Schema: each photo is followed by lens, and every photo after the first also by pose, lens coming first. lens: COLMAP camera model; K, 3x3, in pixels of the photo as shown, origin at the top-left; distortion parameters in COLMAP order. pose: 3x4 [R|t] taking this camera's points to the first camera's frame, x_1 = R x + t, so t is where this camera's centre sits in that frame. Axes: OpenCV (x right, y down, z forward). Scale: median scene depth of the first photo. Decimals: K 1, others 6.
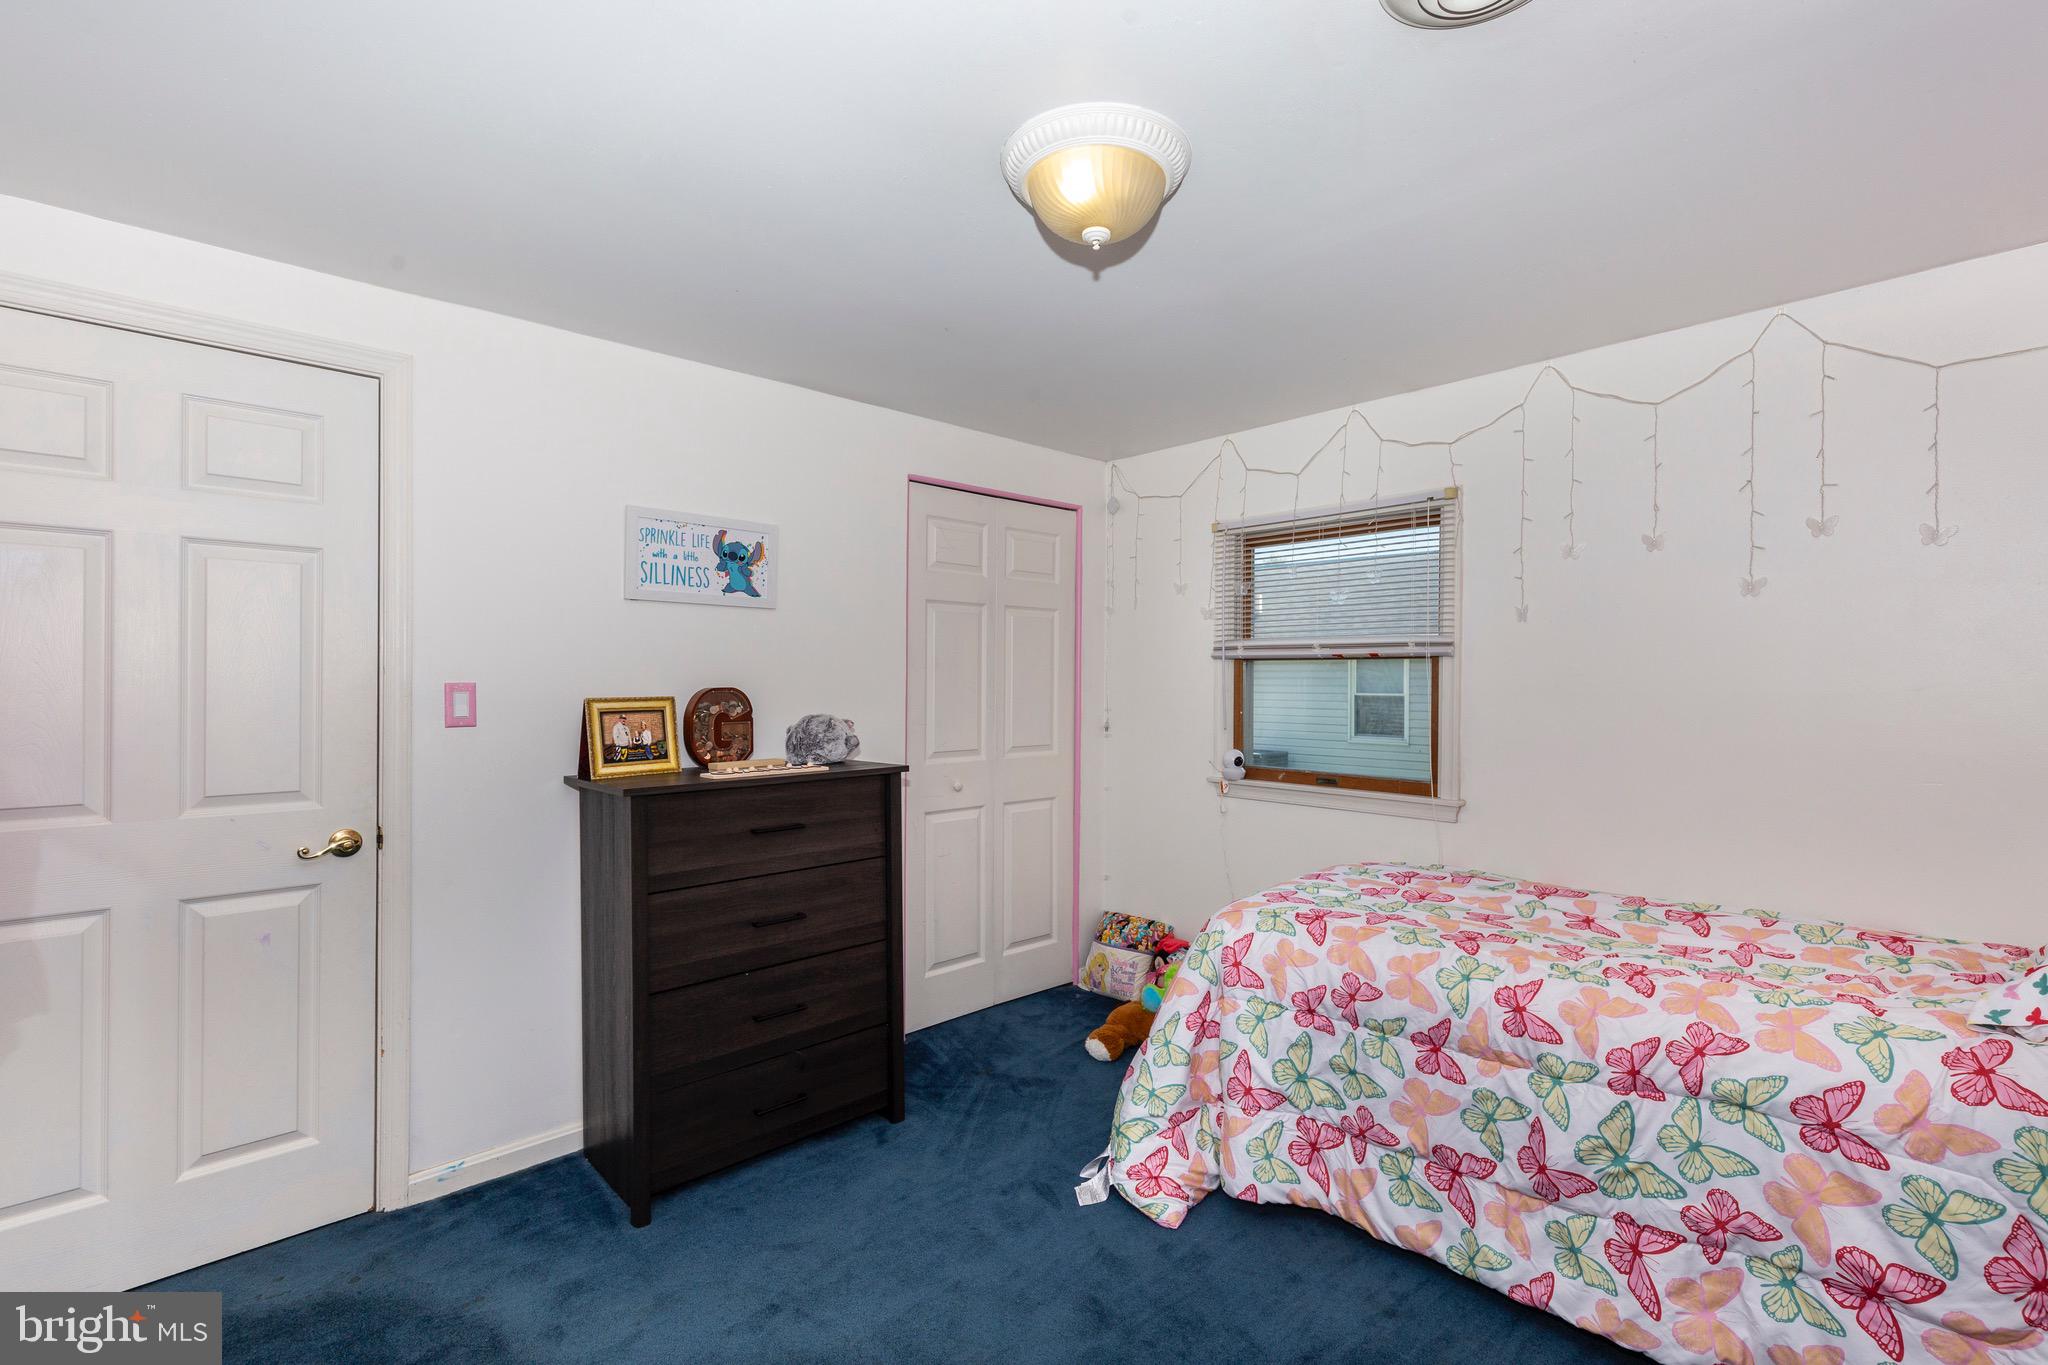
lens RADIAL K [[920.6, 0, 1019.8], [0, 920.6, 681.6], [0, 0, 1]] dist [0.001846, -0.000217]
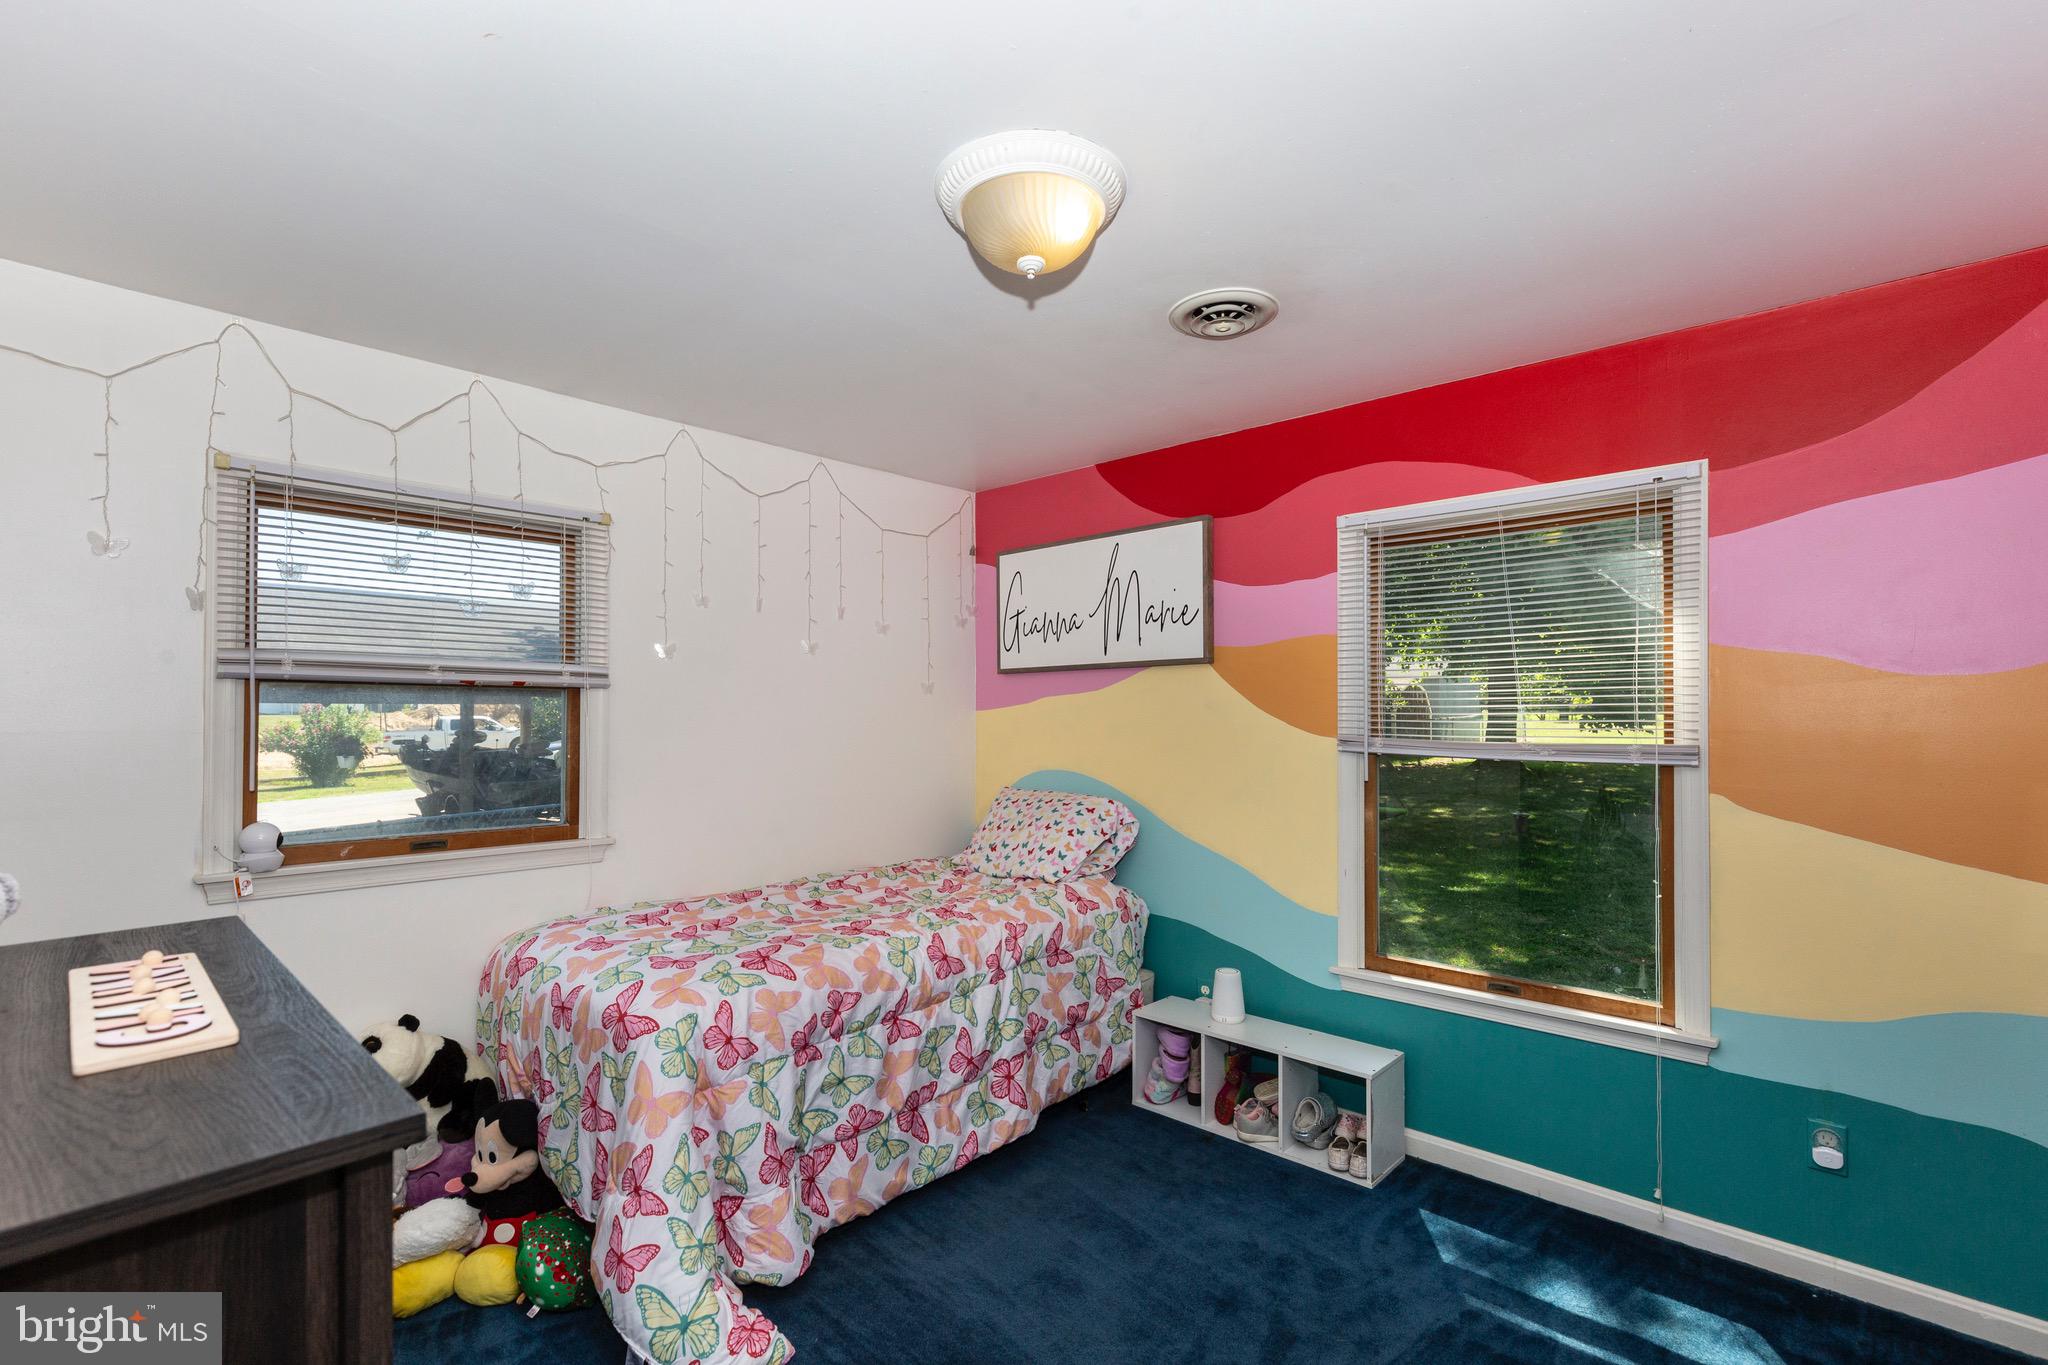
lens RADIAL K [[946.2, 0, 1006.0], [0, 946.2, 708.4], [0, 0, 1]] dist [0.022783, -0.000014]
pose [[-0.070554, 0.005147, 0.997495, -0.640773], [-0.000807, 0.999986, -0.005217, -0.002104], [-0.997508, -0.001174, -0.070549, 0.756405]]
